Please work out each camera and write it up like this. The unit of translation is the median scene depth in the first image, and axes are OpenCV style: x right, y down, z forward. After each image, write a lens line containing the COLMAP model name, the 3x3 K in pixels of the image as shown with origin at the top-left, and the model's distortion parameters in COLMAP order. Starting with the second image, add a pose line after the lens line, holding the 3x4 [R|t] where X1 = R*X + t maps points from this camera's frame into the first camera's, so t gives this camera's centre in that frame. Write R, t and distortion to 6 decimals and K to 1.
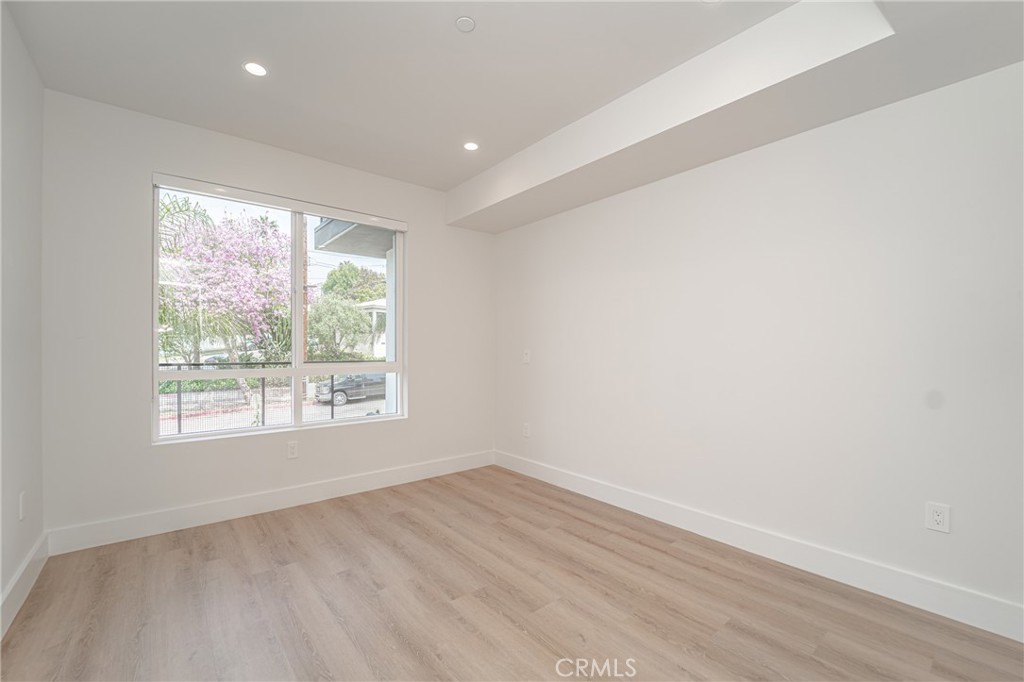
lens RADIAL K [[418.9, 0, 488.6], [0, 418.9, 344.6], [0, 0, 1]] dist [-0.026447, -0.000177]
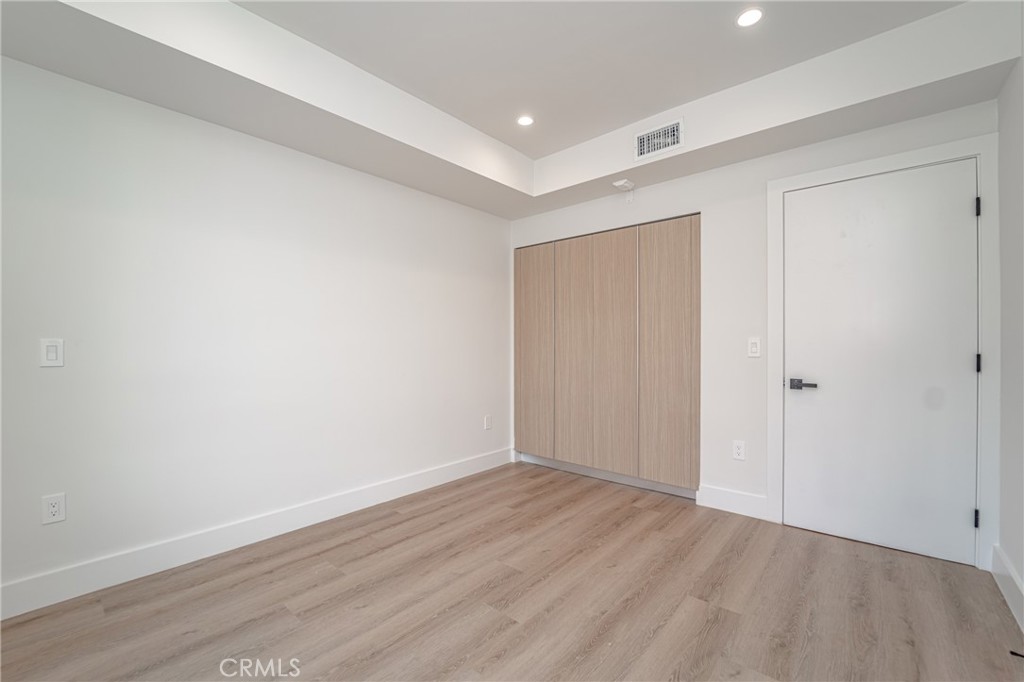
lens RADIAL K [[418.9, 0, 488.6], [0, 418.9, 344.6], [0, 0, 1]] dist [-0.026447, -0.000177]
pose [[-0.151720, -0.005300, 0.988409, -0.752017], [-0.009553, 0.999947, 0.003896, -0.003436], [-0.988377, -0.008851, -0.151762, 0.923487]]
